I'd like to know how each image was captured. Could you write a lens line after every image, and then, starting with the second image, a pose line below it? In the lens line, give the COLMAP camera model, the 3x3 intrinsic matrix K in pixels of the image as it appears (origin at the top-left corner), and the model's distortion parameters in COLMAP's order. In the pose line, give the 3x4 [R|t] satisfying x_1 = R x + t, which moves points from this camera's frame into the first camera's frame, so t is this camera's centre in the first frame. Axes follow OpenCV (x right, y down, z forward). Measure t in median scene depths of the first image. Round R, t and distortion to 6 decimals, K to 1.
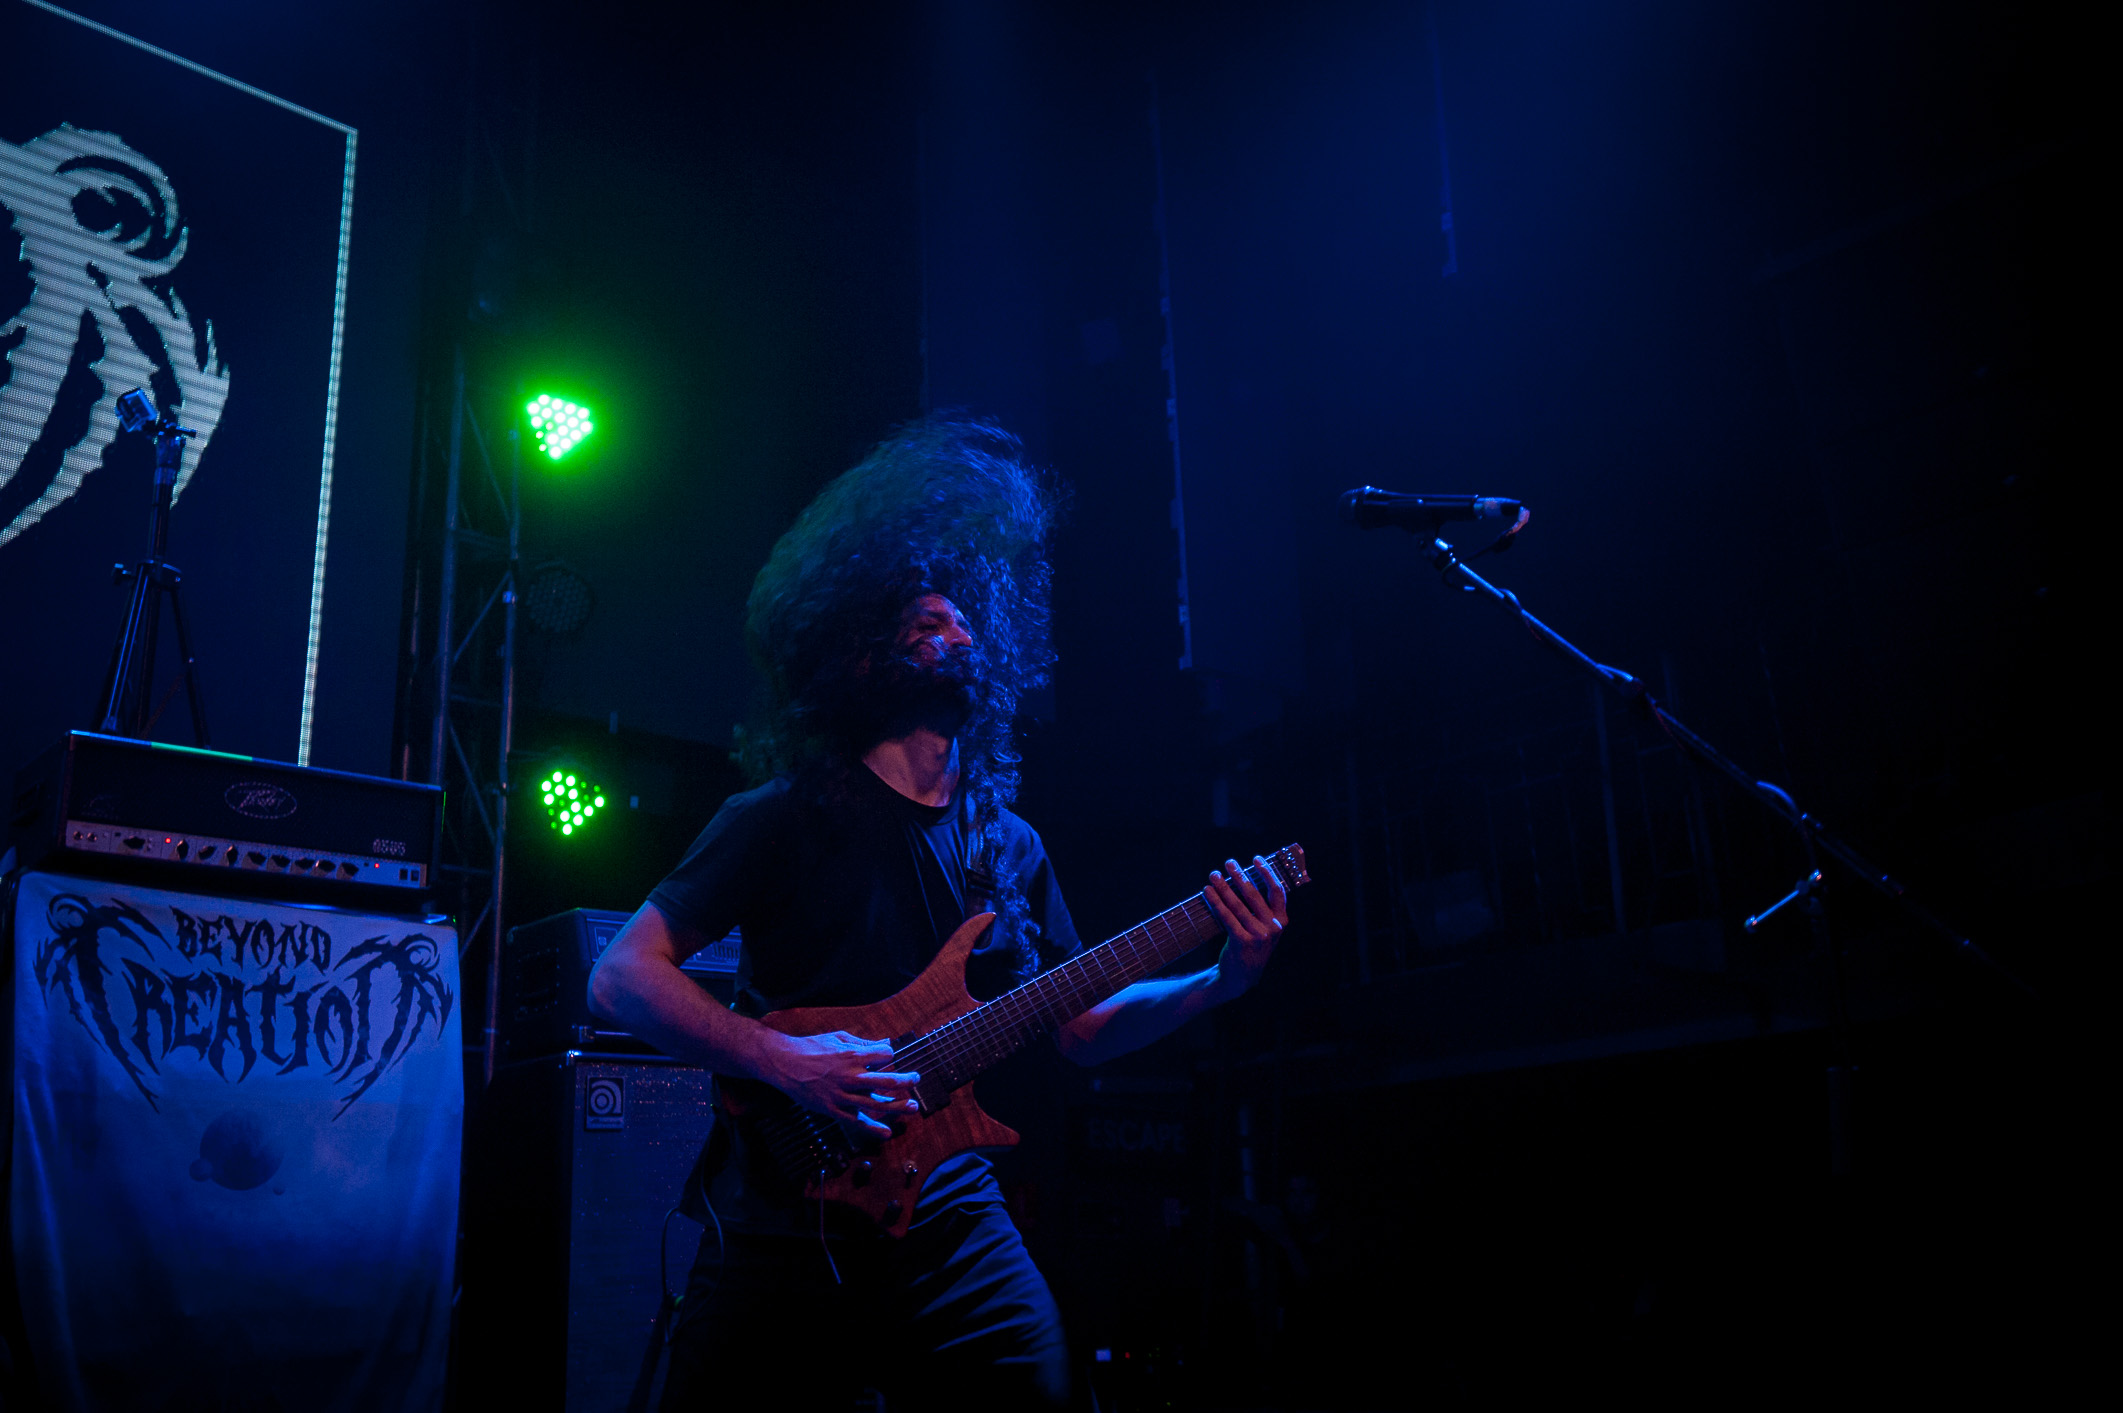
lens RADIAL K [[1895.2, 0, 1058.6], [0, 1895.2, 727.0], [0, 0, 1]] dist [0.055787, -0.015359]
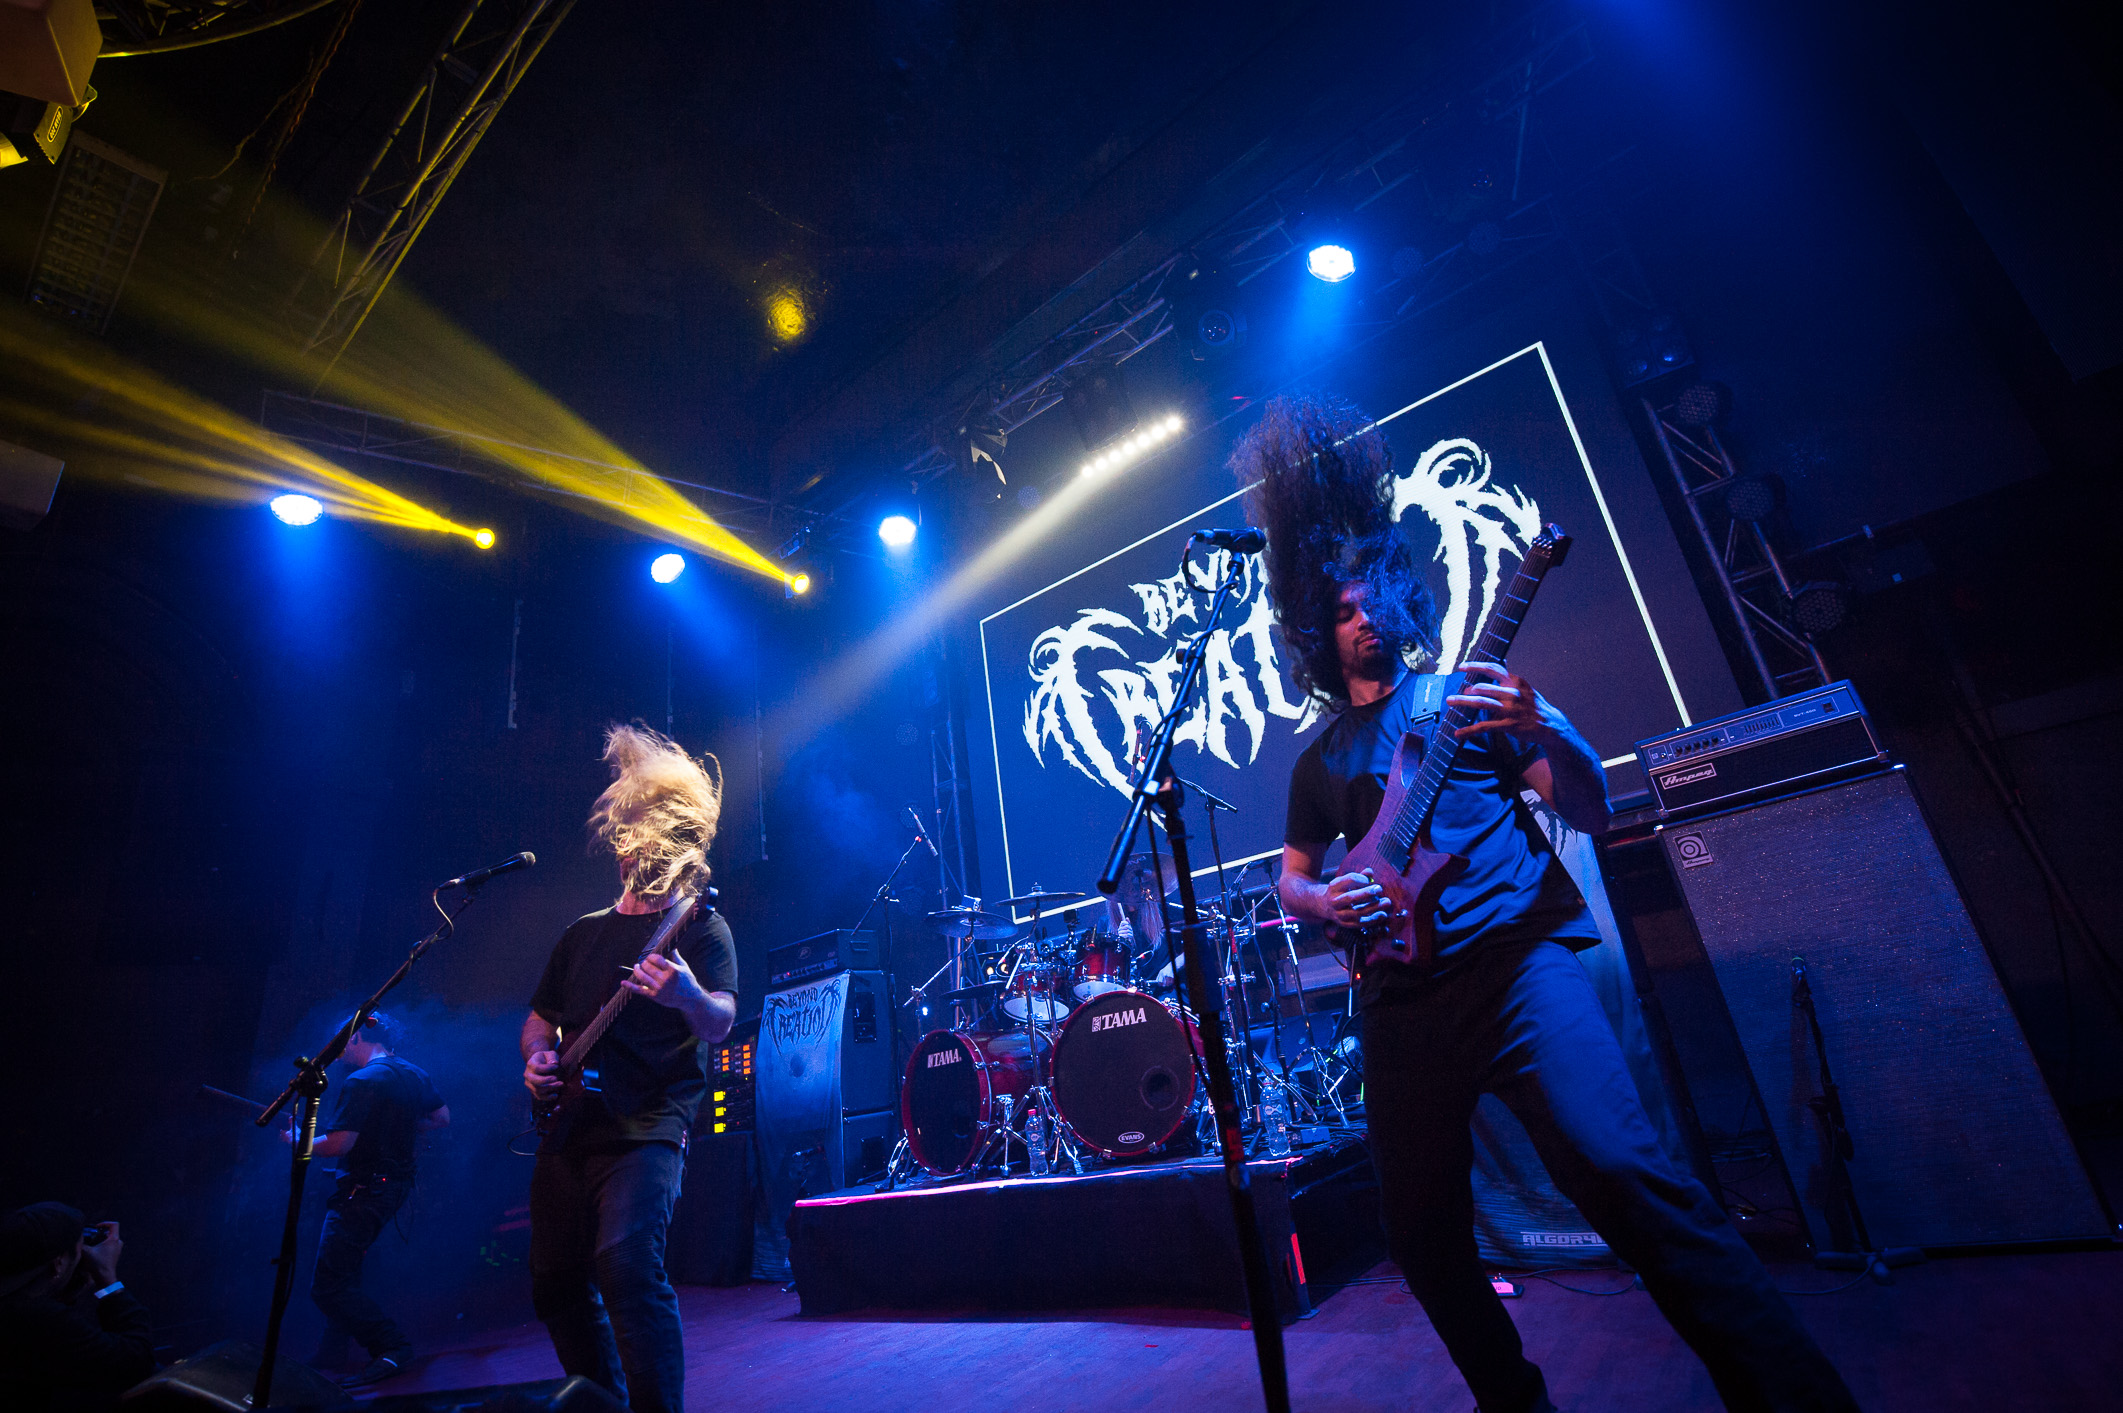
lens RADIAL K [[936.9, 0, 1096.7], [0, 936.9, 721.2], [0, 0, 1]] dist [-0.008706, -0.005069]
pose [[0.171514, -0.329659, -0.928390, 0.480687], [0.411764, 0.880084, -0.236436, 0.087243], [0.895005, -0.341726, 0.286688, 0.388126]]
